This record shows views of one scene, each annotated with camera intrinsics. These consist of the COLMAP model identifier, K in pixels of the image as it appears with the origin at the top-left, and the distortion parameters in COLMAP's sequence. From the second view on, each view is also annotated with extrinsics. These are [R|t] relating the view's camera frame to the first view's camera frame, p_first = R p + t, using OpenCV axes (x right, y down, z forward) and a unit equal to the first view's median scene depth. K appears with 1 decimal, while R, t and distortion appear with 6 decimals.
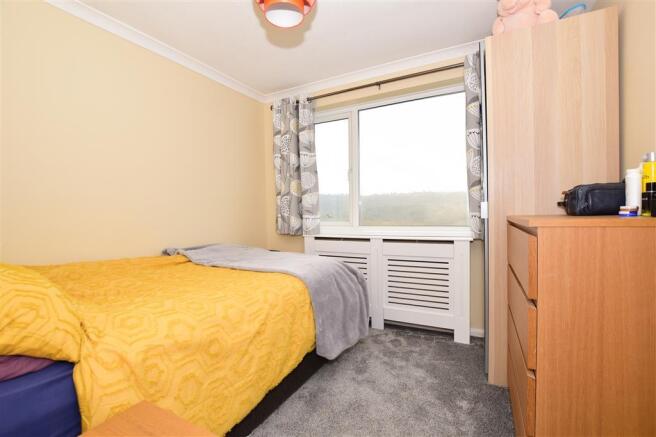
lens RADIAL K [[302.5, 0, 330.9], [0, 302.5, 218.1], [0, 0, 1]] dist [-0.003307, -0.000453]
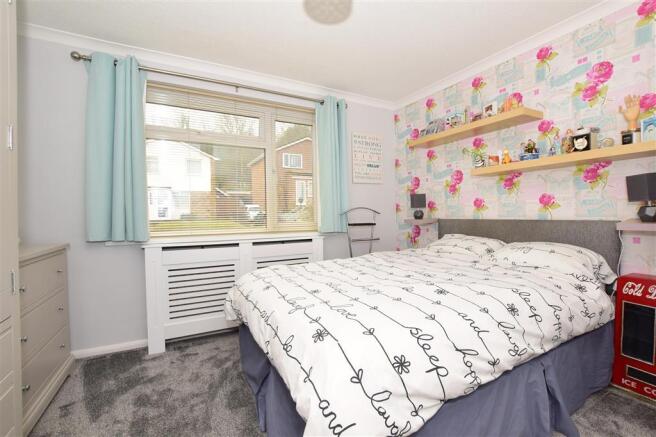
lens RADIAL K [[302.5, 0, 330.9], [0, 302.5, 218.1], [0, 0, 1]] dist [-0.003307, -0.000453]
pose [[0.558143, -0.001484, 0.829744, -0.300577], [0.013940, 0.999874, -0.007589, -0.000795], [-0.829628, 0.015802, 0.558093, 0.127855]]
